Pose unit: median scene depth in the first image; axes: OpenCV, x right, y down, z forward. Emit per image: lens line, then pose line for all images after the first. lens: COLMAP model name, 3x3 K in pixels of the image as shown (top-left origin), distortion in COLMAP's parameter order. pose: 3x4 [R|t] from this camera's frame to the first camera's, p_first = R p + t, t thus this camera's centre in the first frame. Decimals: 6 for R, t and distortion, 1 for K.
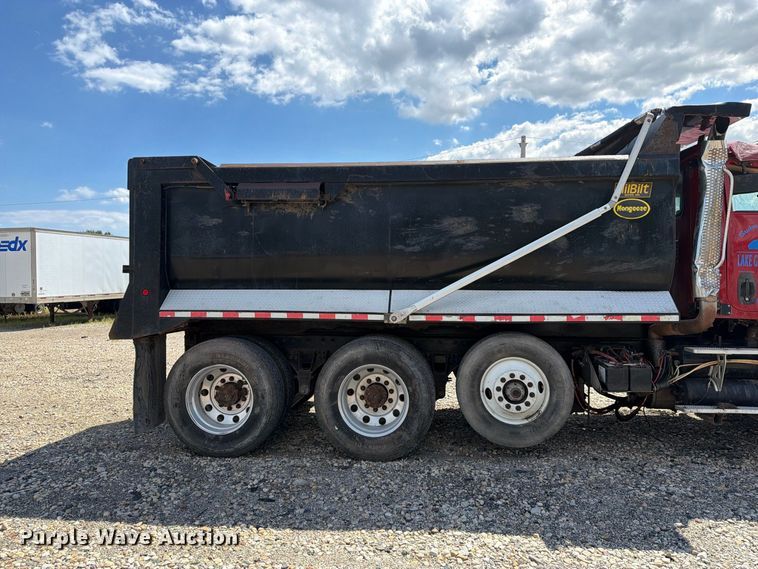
lens RADIAL K [[525.3, 0, 379.0], [0, 525.3, 284.5], [0, 0, 1]] dist [0.110897, -0.158366]
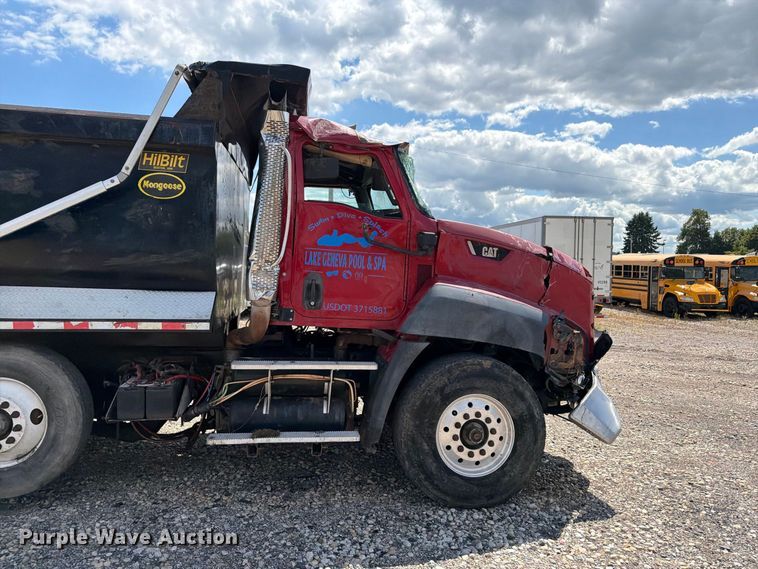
lens RADIAL K [[525.3, 0, 379.0], [0, 525.3, 284.5], [0, 0, 1]] dist [0.110897, -0.158366]
pose [[0.964924, 0.026630, 0.261175, 0.563658], [-0.030310, 0.999490, 0.010072, -0.014264], [-0.260773, -0.017635, 0.965239, 0.155506]]
